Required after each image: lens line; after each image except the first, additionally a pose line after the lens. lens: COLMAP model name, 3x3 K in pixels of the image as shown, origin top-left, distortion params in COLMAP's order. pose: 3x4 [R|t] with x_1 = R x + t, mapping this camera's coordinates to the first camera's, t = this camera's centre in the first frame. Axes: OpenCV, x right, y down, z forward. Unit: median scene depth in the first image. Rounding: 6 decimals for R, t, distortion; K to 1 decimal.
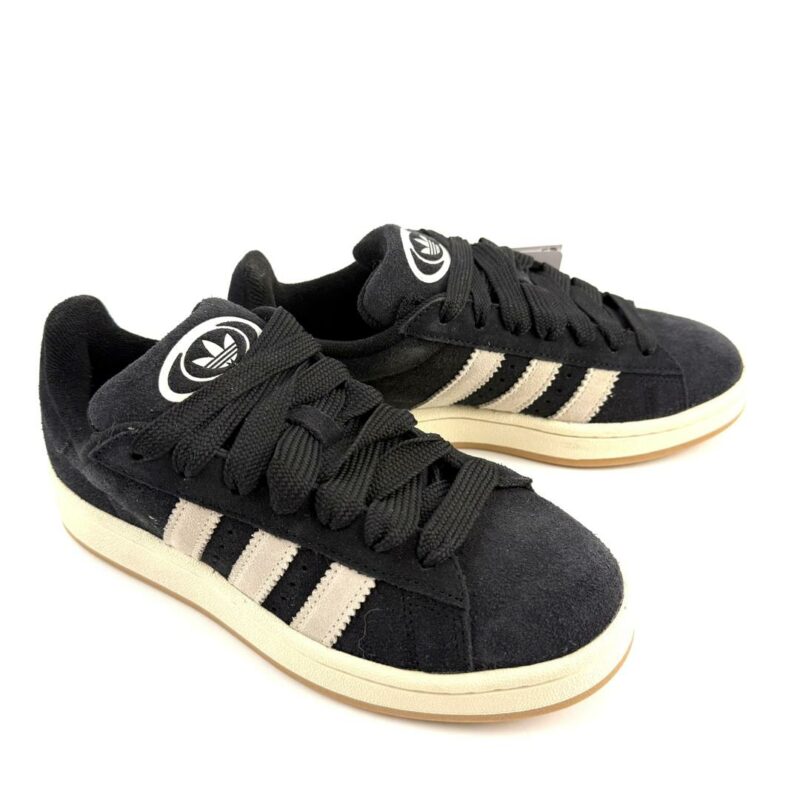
lens RADIAL K [[798.5, 0, 411.2], [0, 798.5, 400.1], [0, 0, 1]] dist [0.200725, -0.597411]
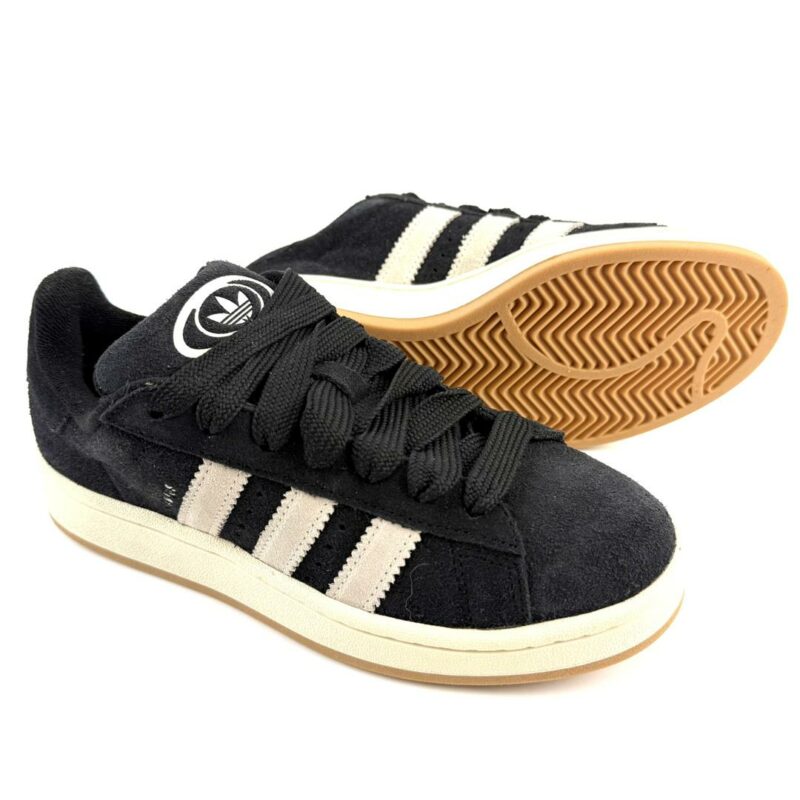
lens RADIAL K [[798.5, 0, 411.2], [0, 798.5, 400.1], [0, 0, 1]] dist [0.200725, -0.597411]
pose [[0.995899, -0.045805, 0.078025, -0.118195], [0.050225, 0.997186, -0.055664, 0.116964], [-0.075255, 0.059354, 0.995396, 0.059503]]
